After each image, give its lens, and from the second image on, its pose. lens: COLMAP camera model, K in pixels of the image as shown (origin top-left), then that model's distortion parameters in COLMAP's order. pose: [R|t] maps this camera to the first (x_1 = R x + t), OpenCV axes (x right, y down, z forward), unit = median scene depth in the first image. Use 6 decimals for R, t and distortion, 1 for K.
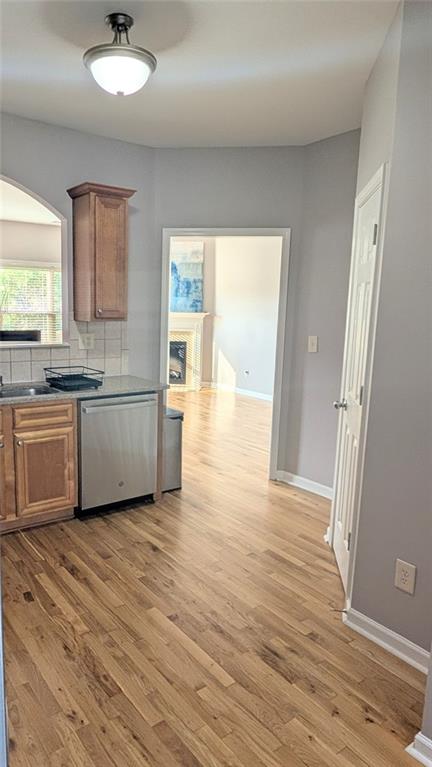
lens RADIAL K [[508.0, 0, 179.2], [0, 508.0, 386.0], [0, 0, 1]] dist [0.009652, 0.001315]
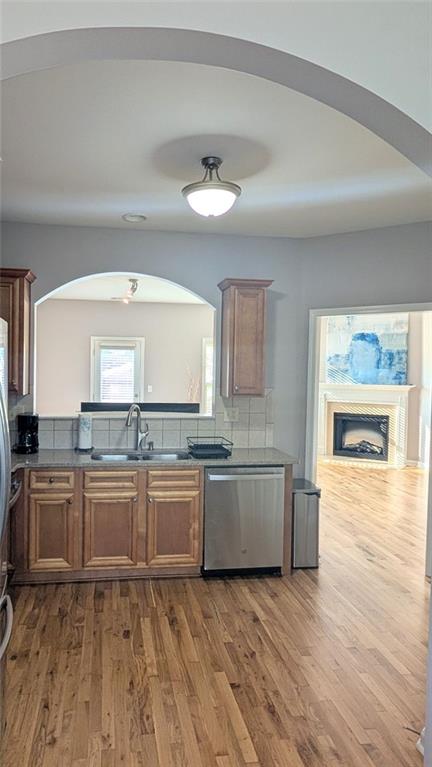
lens RADIAL K [[508.0, 0, 179.2], [0, 508.0, 386.0], [0, 0, 1]] dist [0.009652, 0.001315]
pose [[0.889798, 0.008720, -0.456271, 0.256072], [-0.068588, 0.991016, -0.114816, -0.017378], [0.451170, 0.133458, 0.882403, -0.036753]]
